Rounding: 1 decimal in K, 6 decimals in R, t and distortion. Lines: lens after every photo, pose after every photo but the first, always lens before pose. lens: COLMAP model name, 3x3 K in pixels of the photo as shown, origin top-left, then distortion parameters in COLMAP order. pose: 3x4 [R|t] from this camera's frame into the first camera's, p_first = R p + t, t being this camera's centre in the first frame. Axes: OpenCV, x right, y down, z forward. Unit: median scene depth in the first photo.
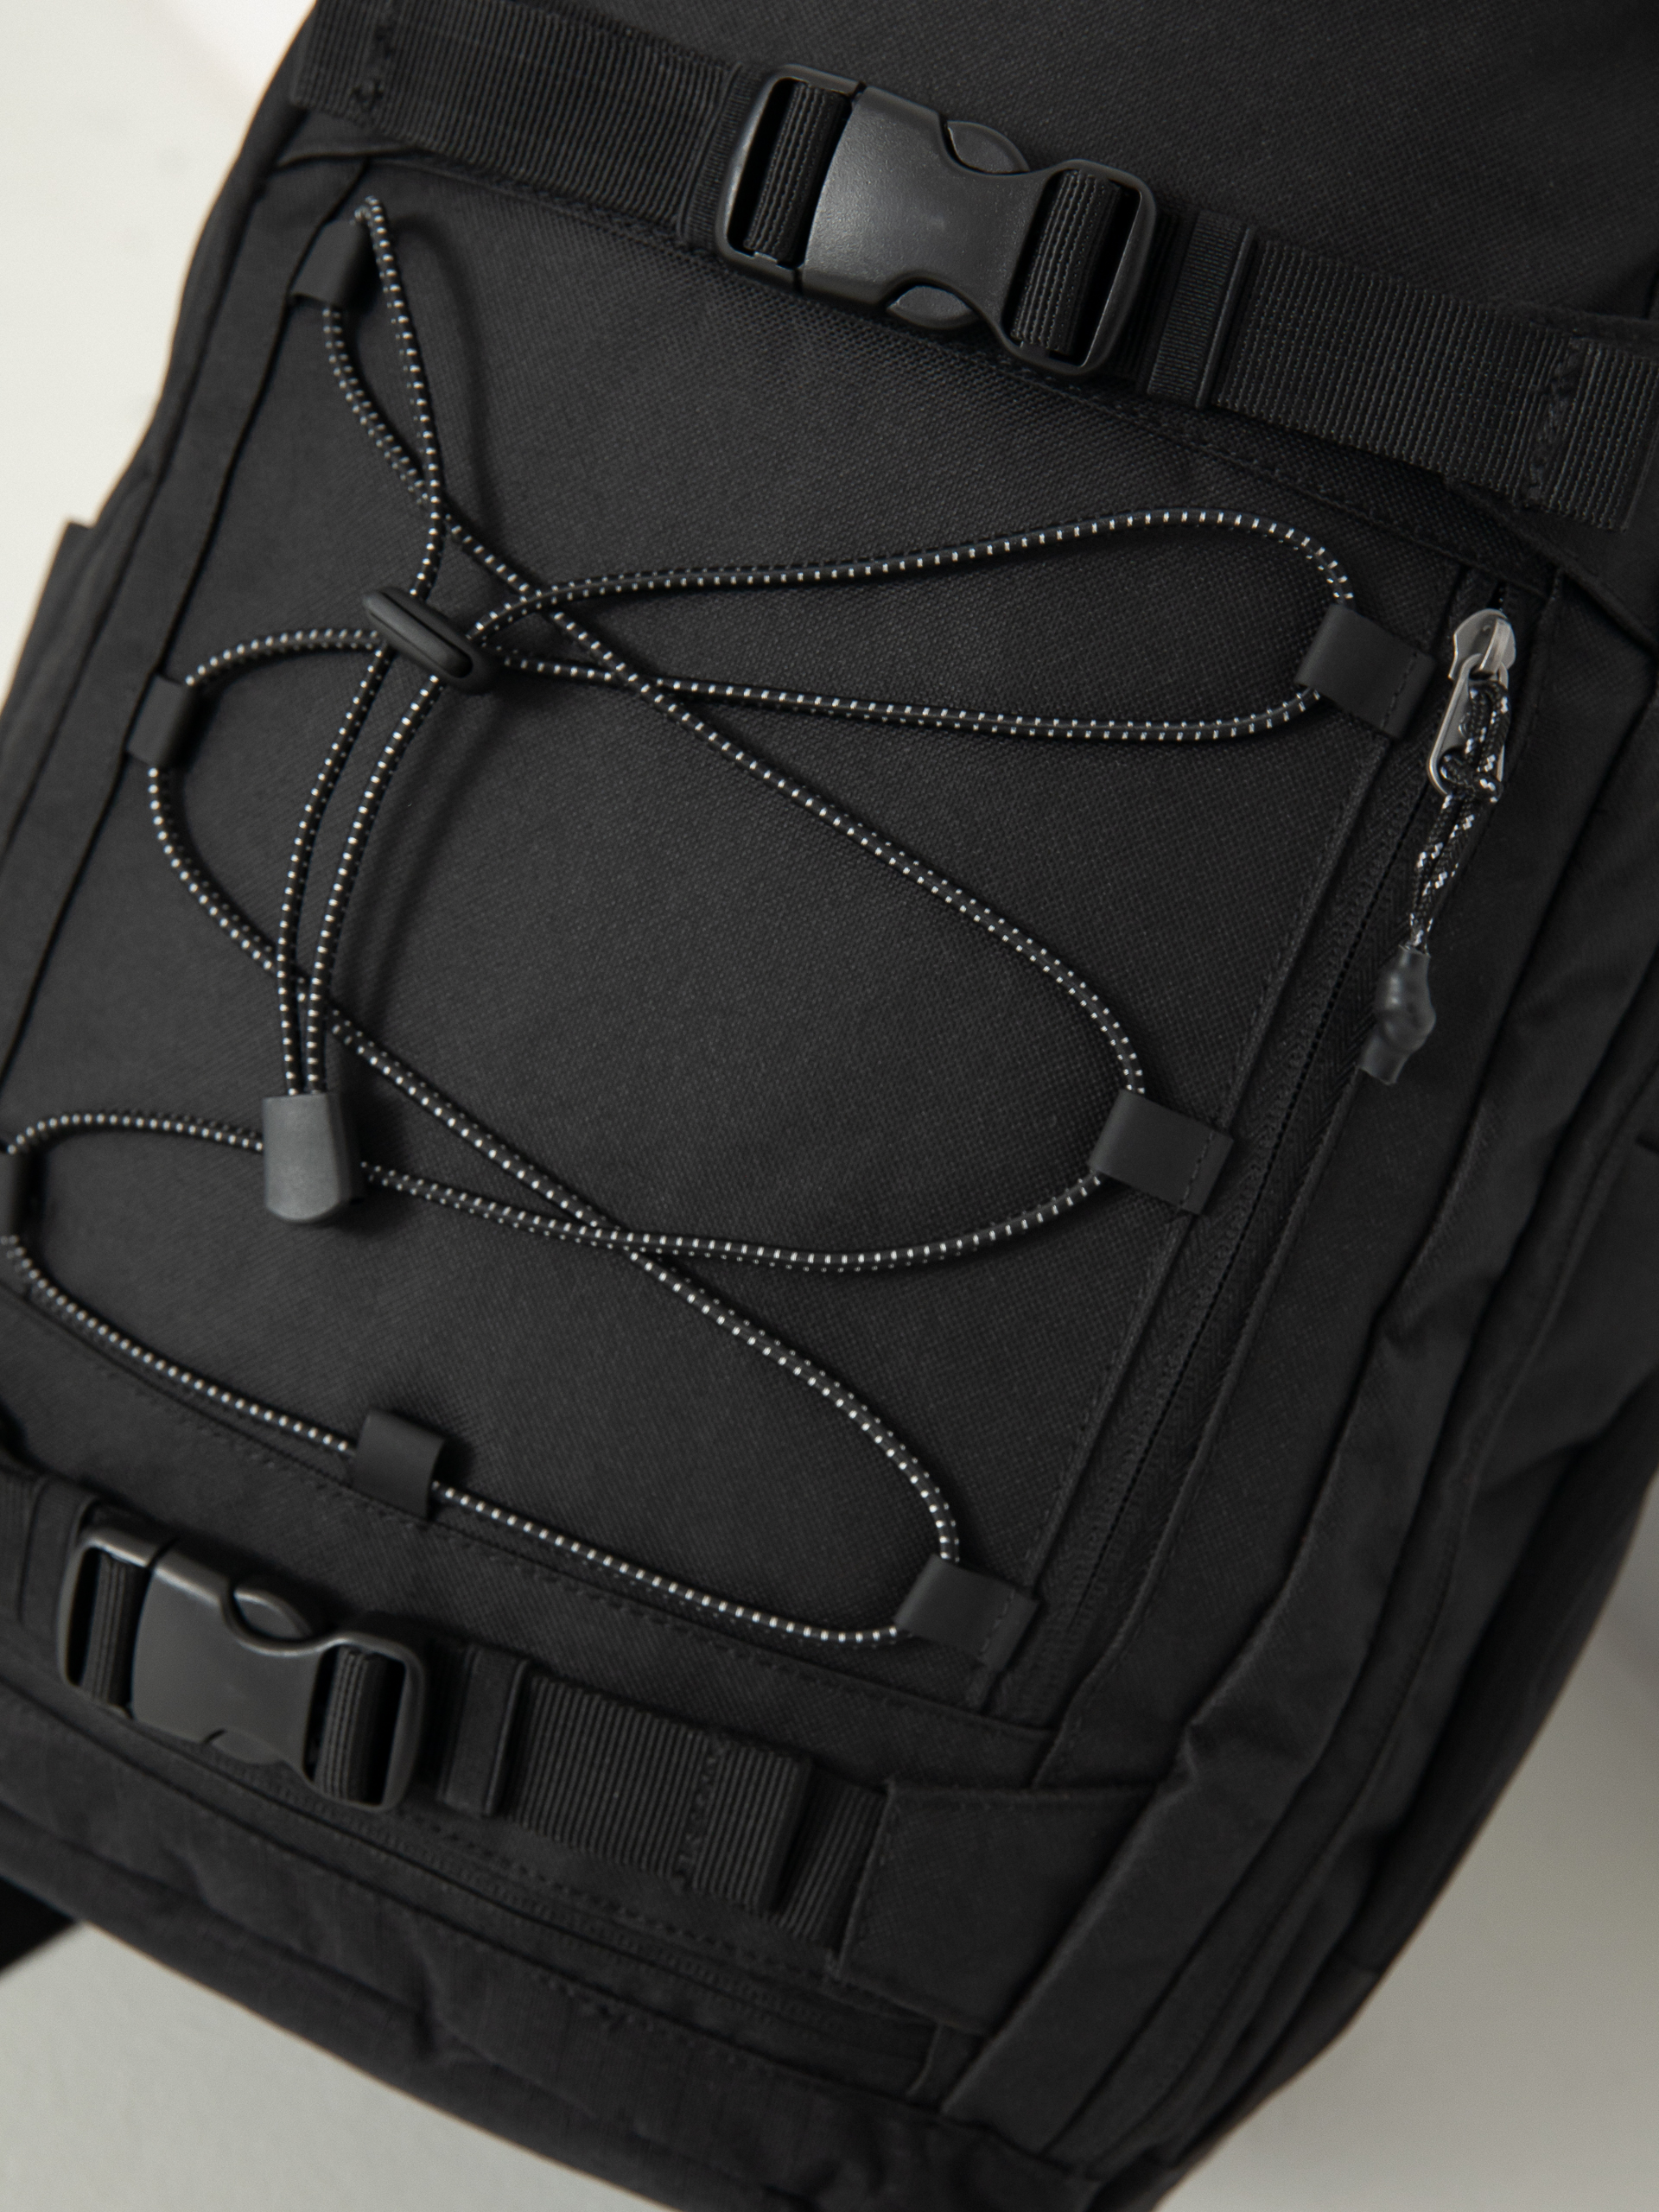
lens RADIAL K [[3717.0, 0, 825.4], [0, 3717.0, 1109.7], [0, 0, 1]] dist [0.013585, 0.000000]
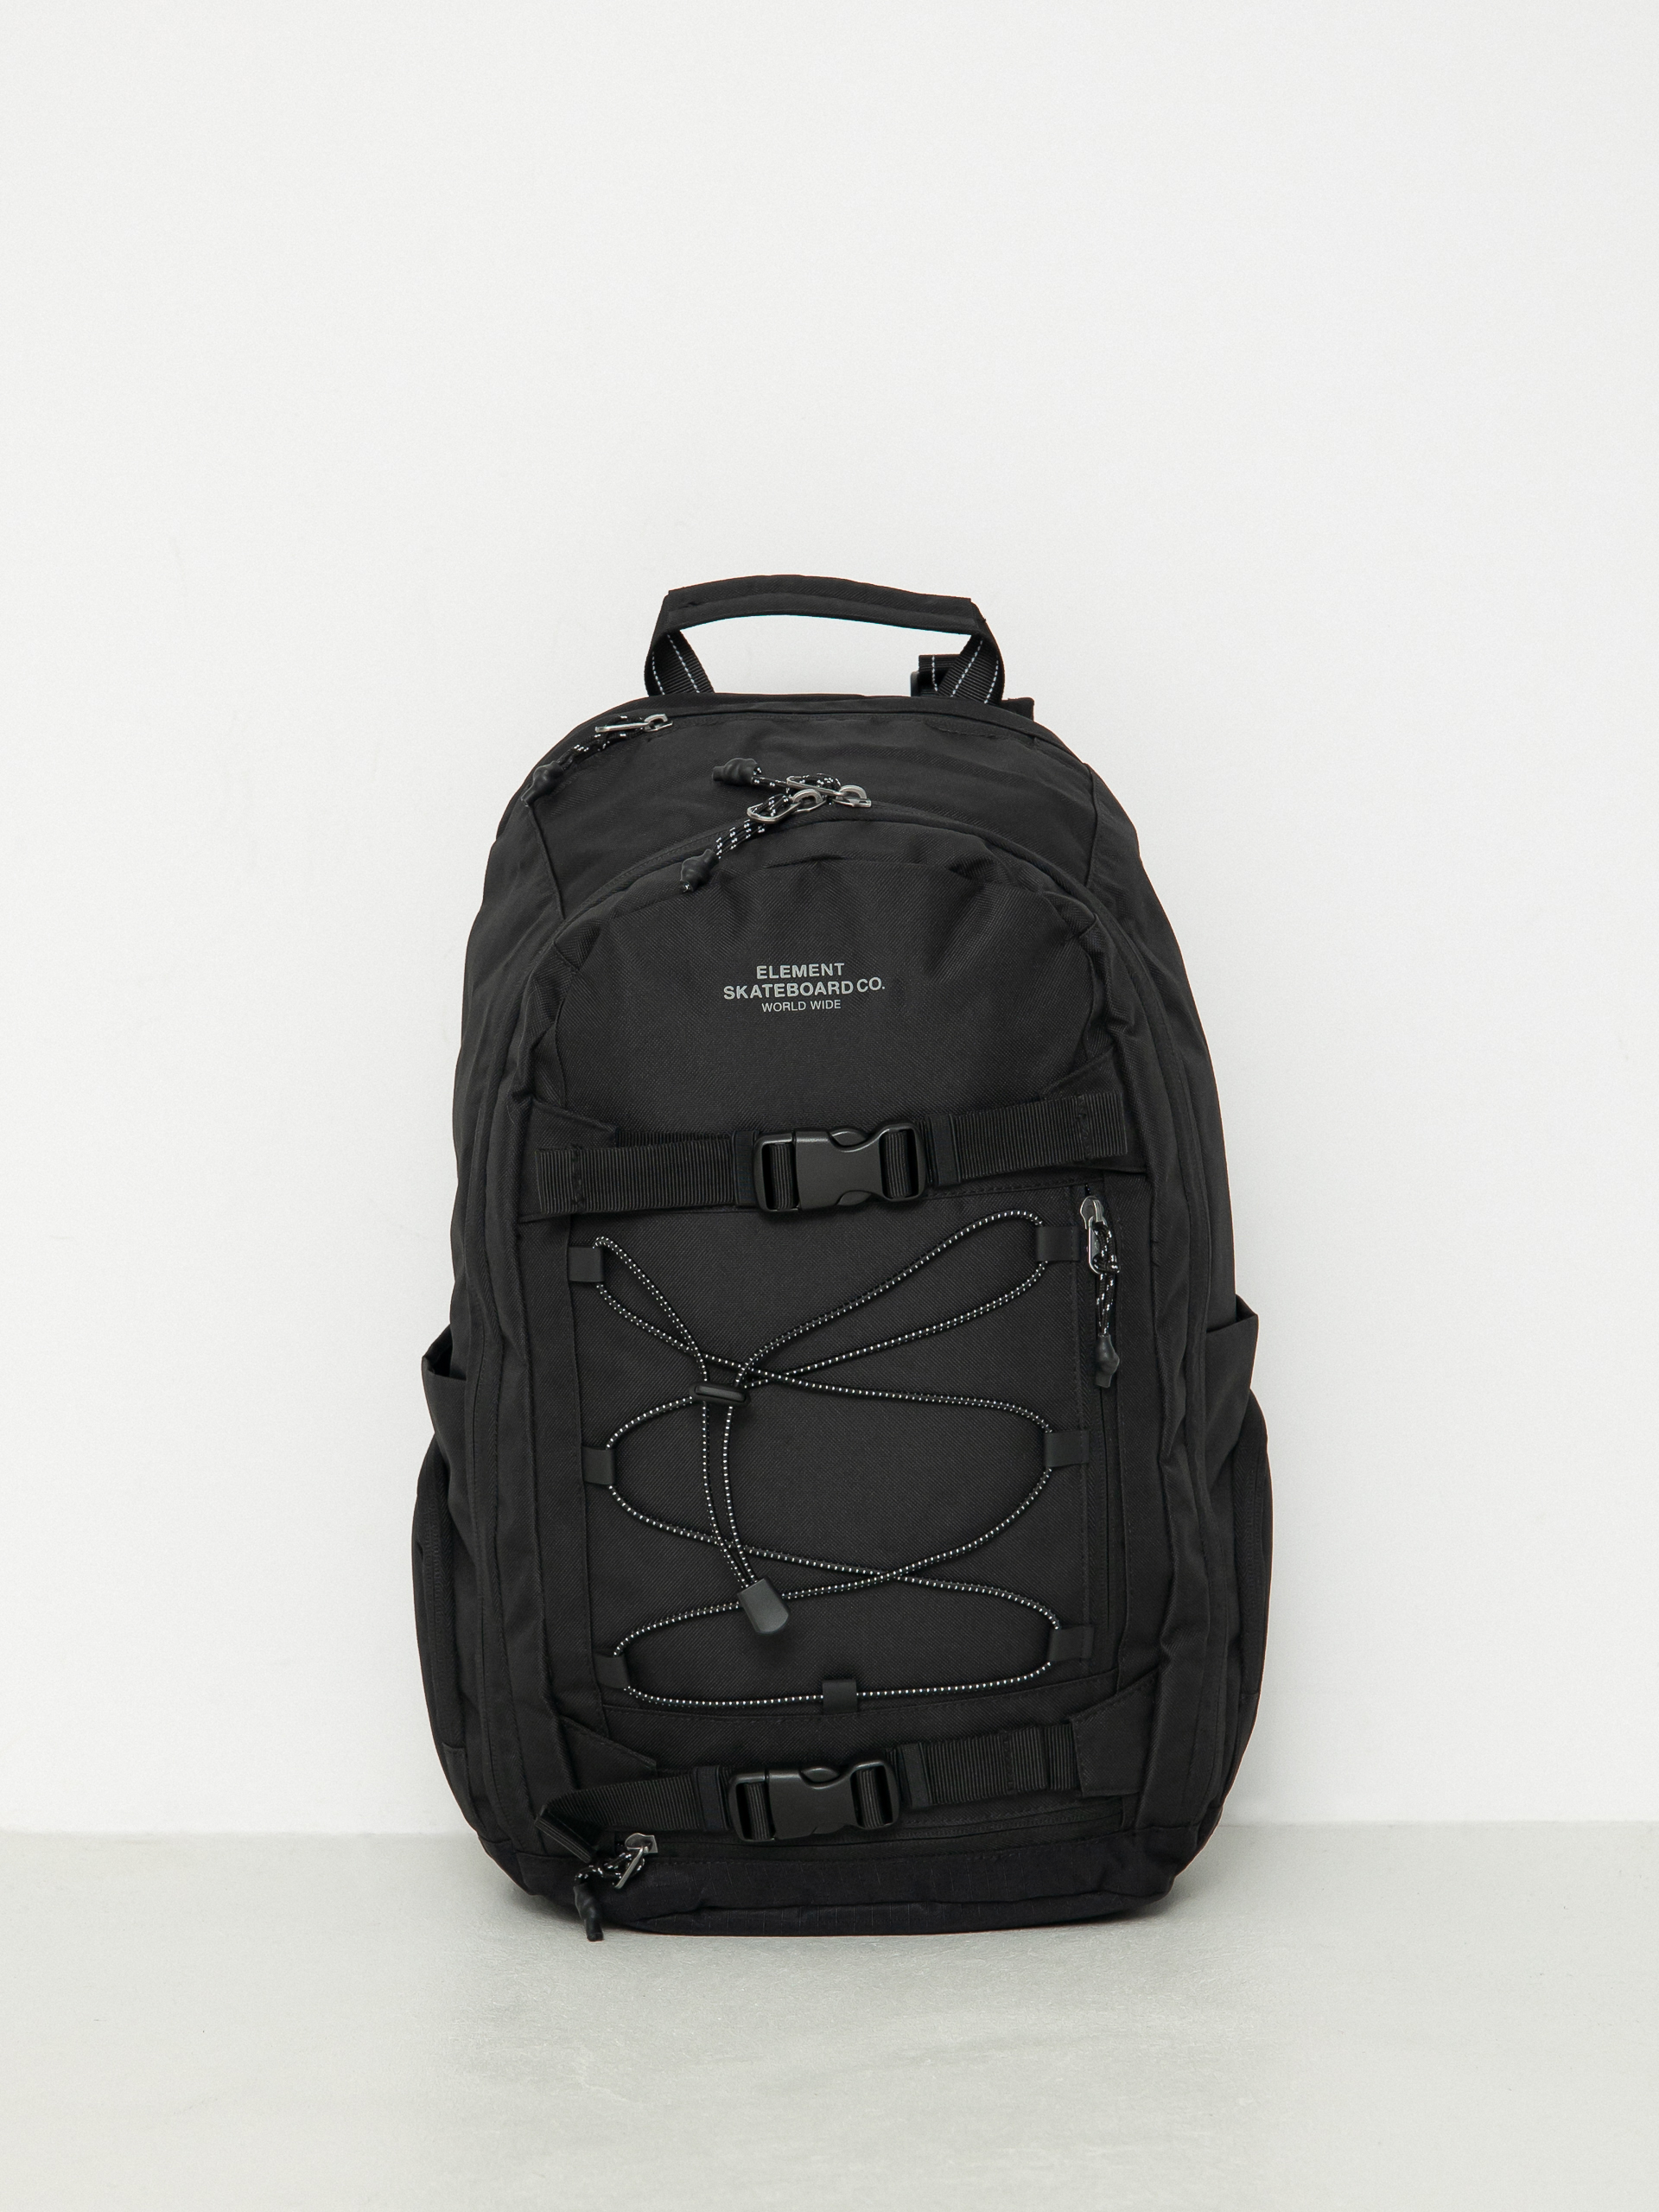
lens RADIAL K [[4327.4, 0, 828.9], [0, 4327.4, 1102.8], [0, 0, 1]] dist [0.087993, 0.000000]
pose [[0.882811, -0.436701, 0.173021, -0.453849], [0.427313, 0.899588, 0.090247, -0.527254], [-0.195059, -0.005736, 0.980775, -1.838865]]
